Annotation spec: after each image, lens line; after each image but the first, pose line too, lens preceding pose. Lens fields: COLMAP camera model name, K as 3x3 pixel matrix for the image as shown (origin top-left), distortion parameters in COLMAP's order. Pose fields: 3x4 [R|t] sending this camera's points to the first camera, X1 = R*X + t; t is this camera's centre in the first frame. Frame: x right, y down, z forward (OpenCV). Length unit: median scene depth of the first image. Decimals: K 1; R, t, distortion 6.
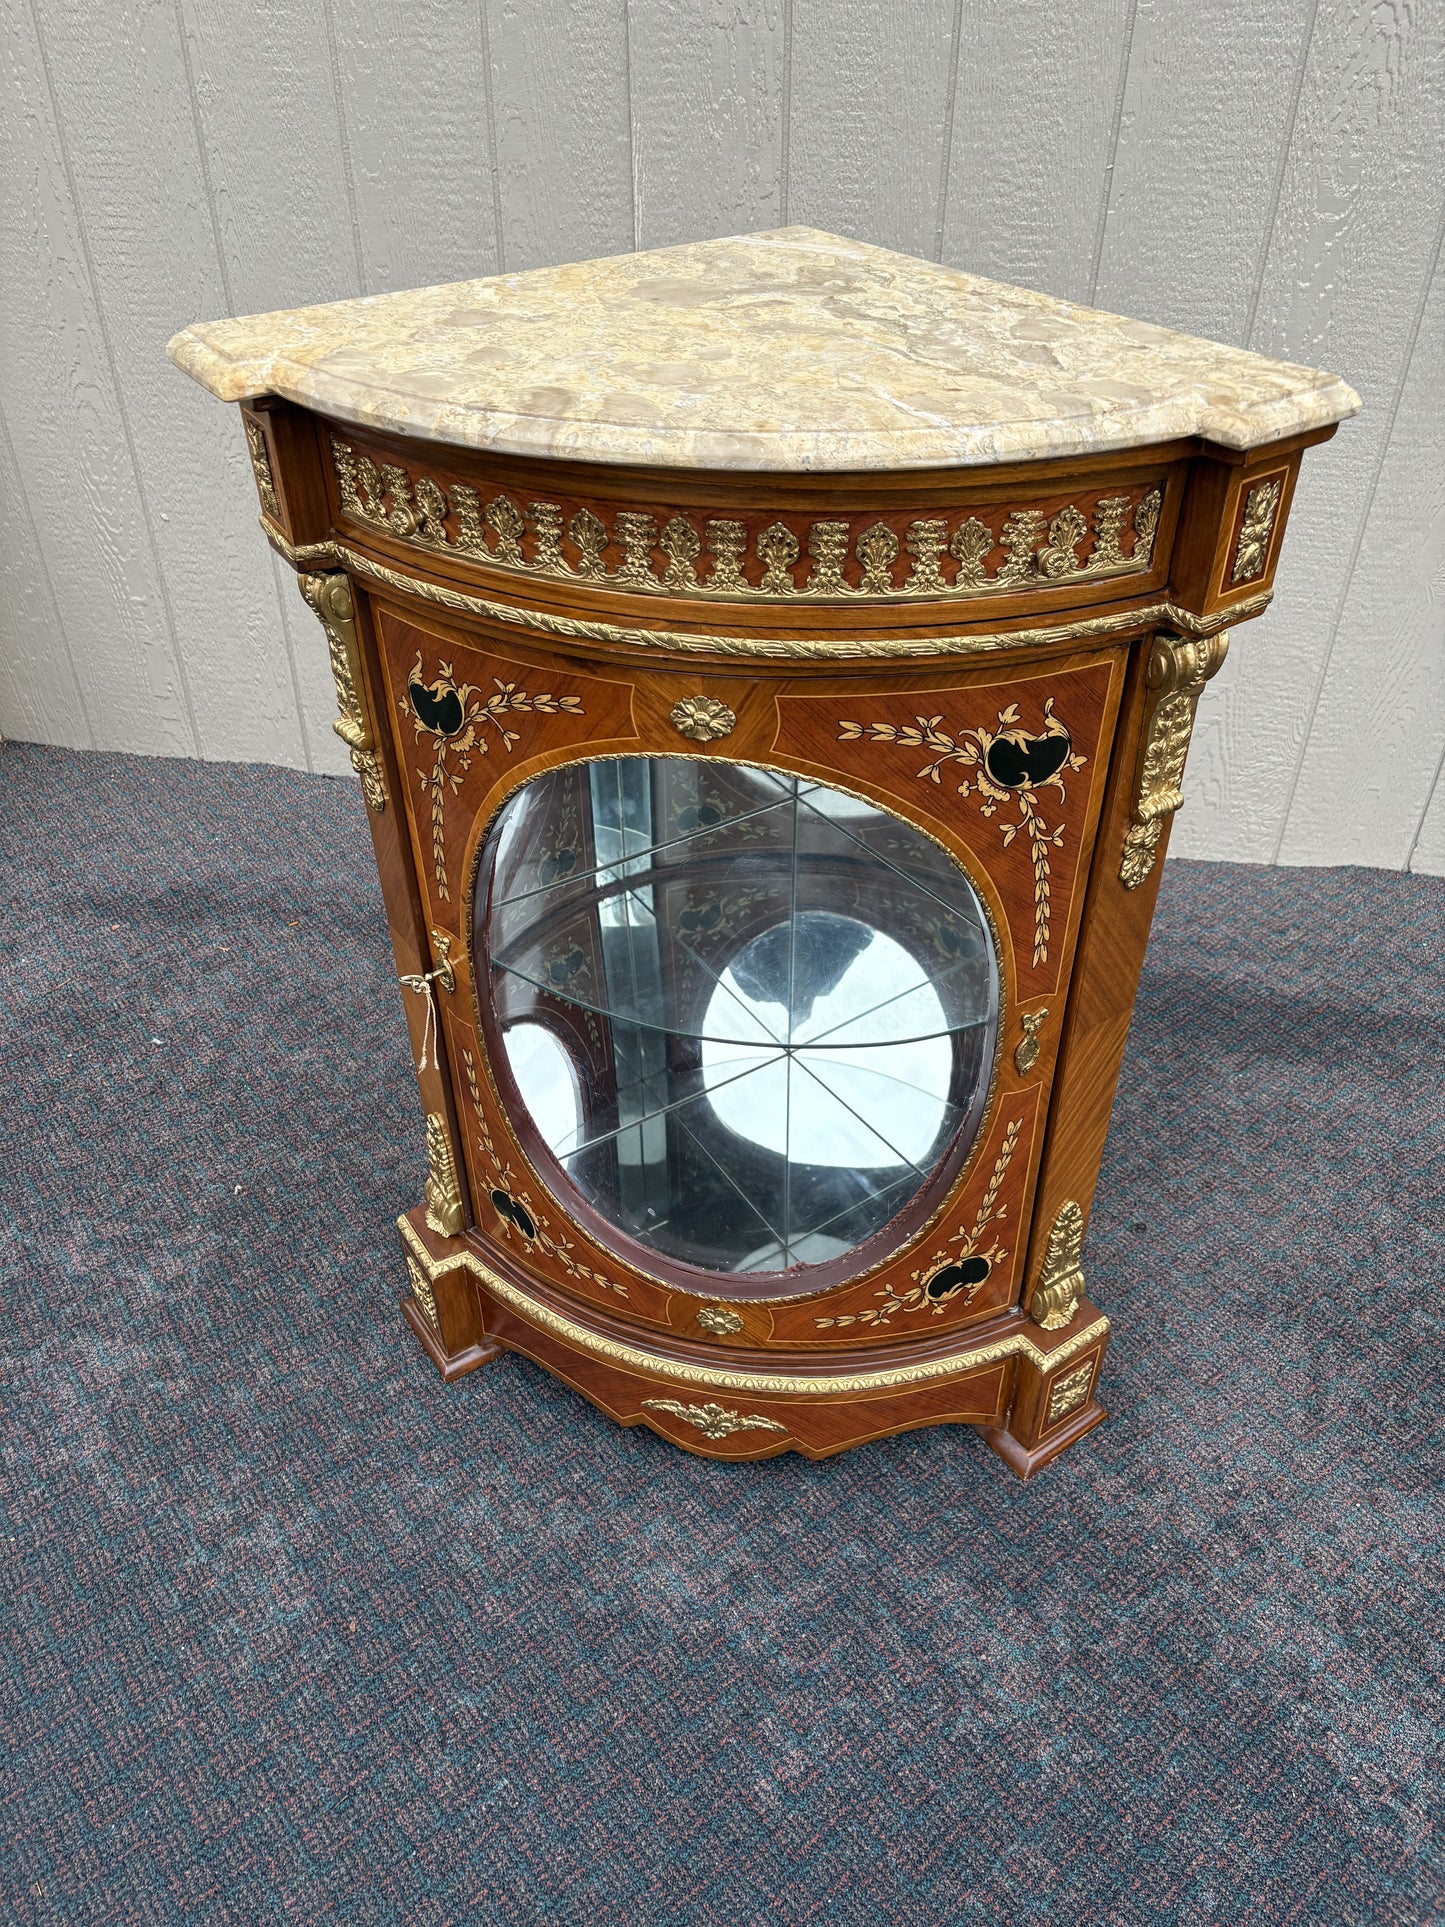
lens RADIAL K [[1471.5, 0, 717.4], [0, 1471.5, 966.1], [0, 0, 1]] dist [0.038079, -0.035931]
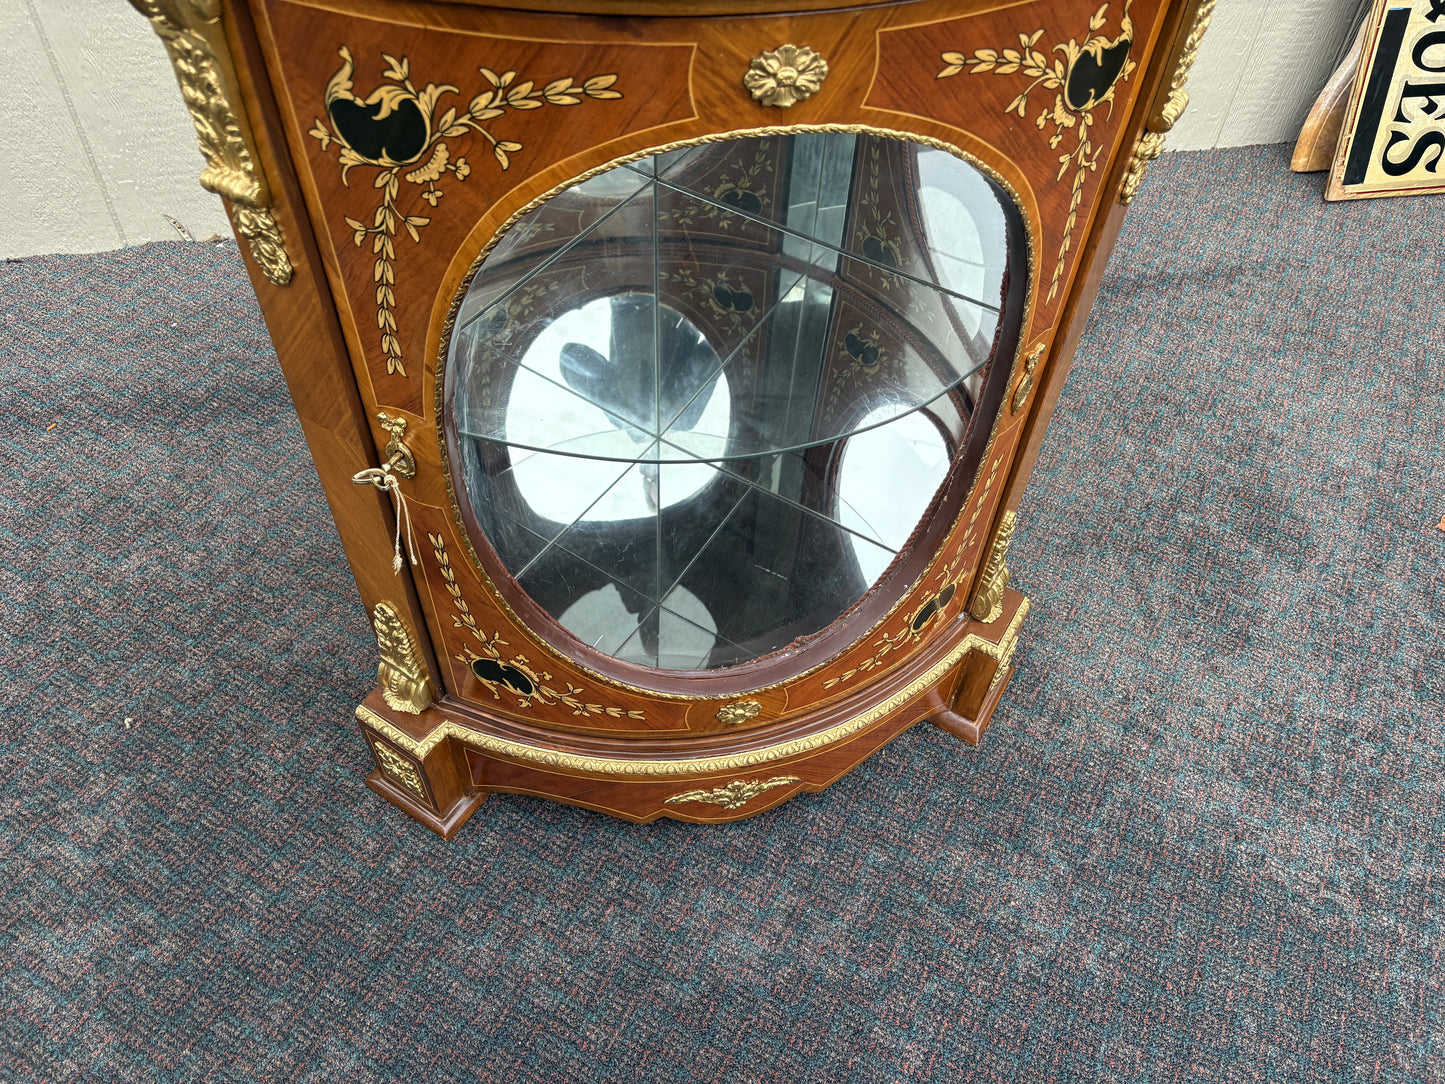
lens RADIAL K [[1103.4, 0, 727.8], [0, 1103.4, 552.7], [0, 0, 1]] dist [0.038079, -0.035931]
pose [[0.913397, -0.278730, 0.296675, -0.229310], [0.209447, 0.946727, 0.244620, -0.064169], [-0.349054, -0.161297, 0.923117, 0.342267]]
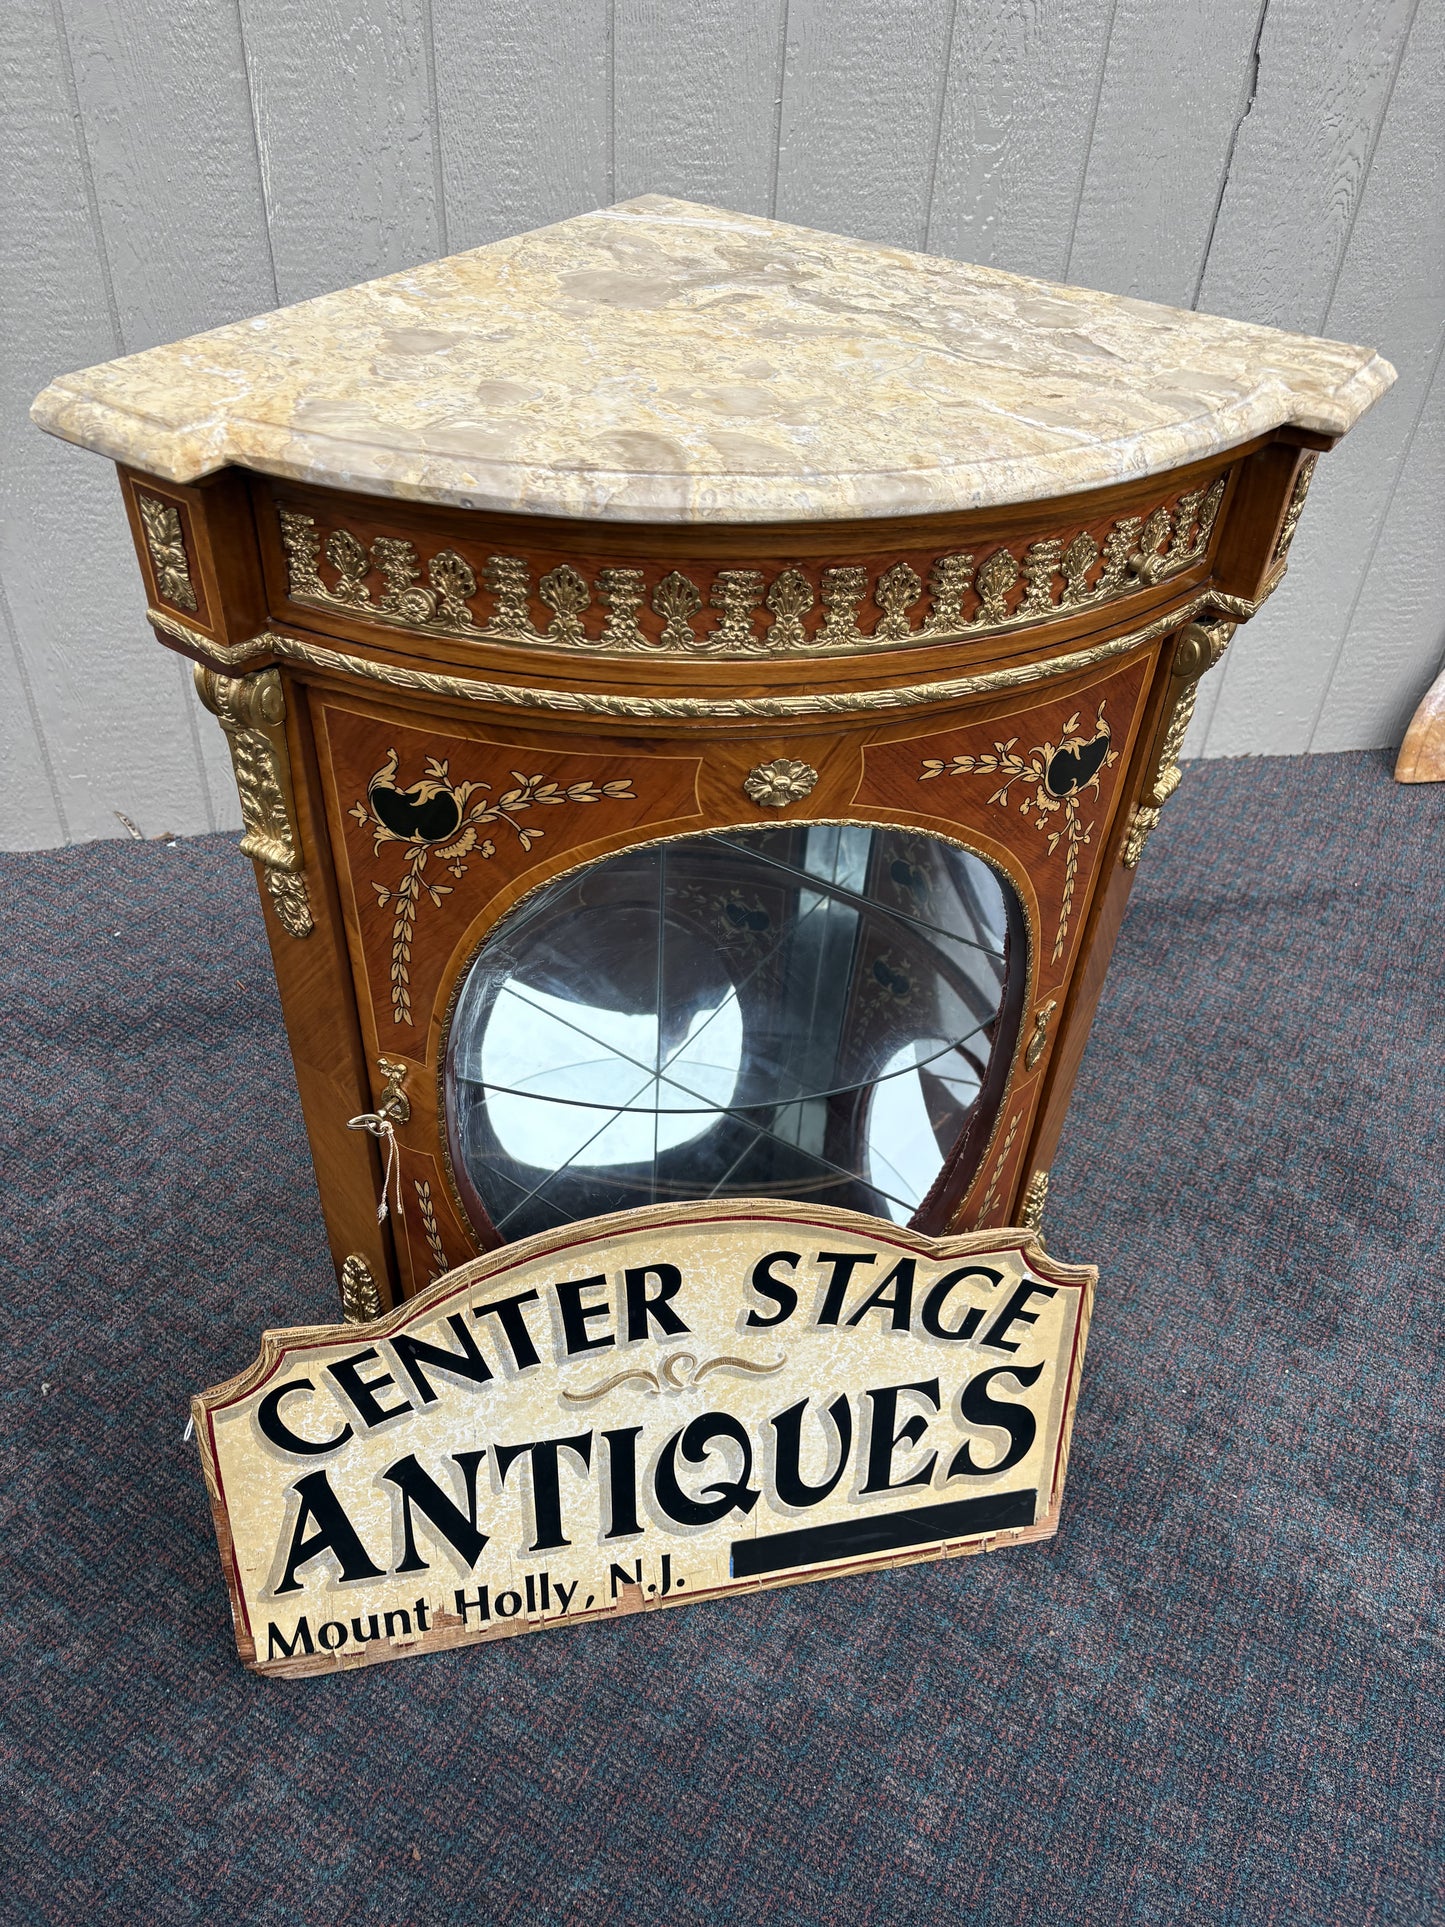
lens RADIAL K [[1471.9, 0, 726.8], [0, 1471.9, 961.1], [0, 0, 1]] dist [0.040961, -0.047240]
pose [[0.924184, -0.204860, 0.322360, -0.279796], [0.188620, 0.978688, 0.081194, -0.113941], [-0.332123, -0.014235, 0.943129, 0.142186]]
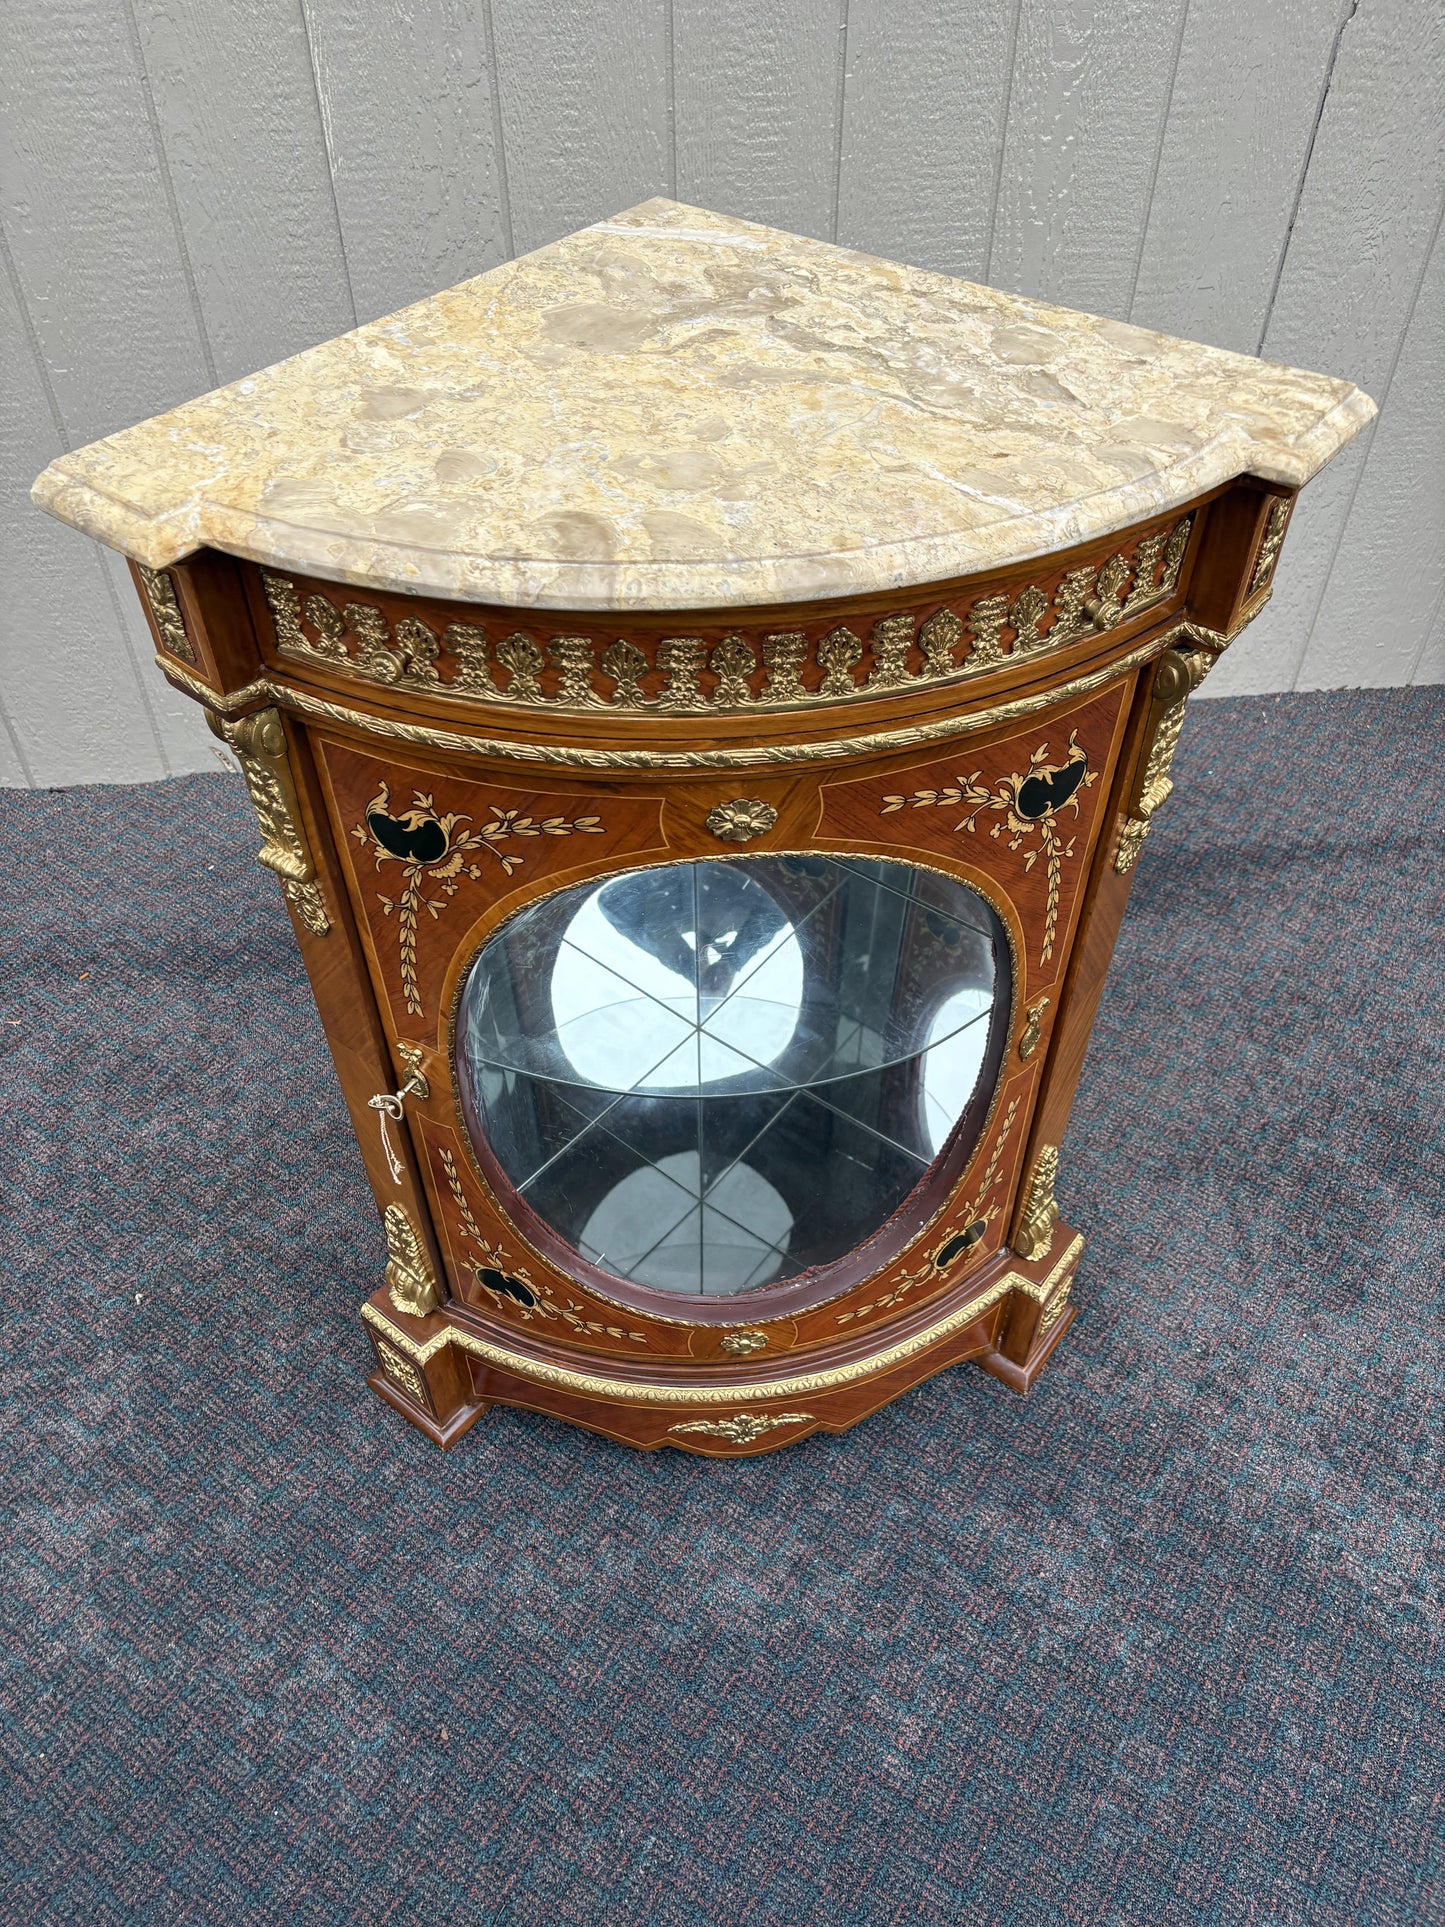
lens RADIAL K [[1472.3, 0, 714.4], [0, 1472.3, 977.6], [0, 0, 1]] dist [0.031509, -0.024069]
pose [[0.955162, -0.211313, 0.207392, -0.193286], [0.180690, 0.970914, 0.157086, -0.177730], [-0.234555, -0.112569, 0.965563, 0.079771]]
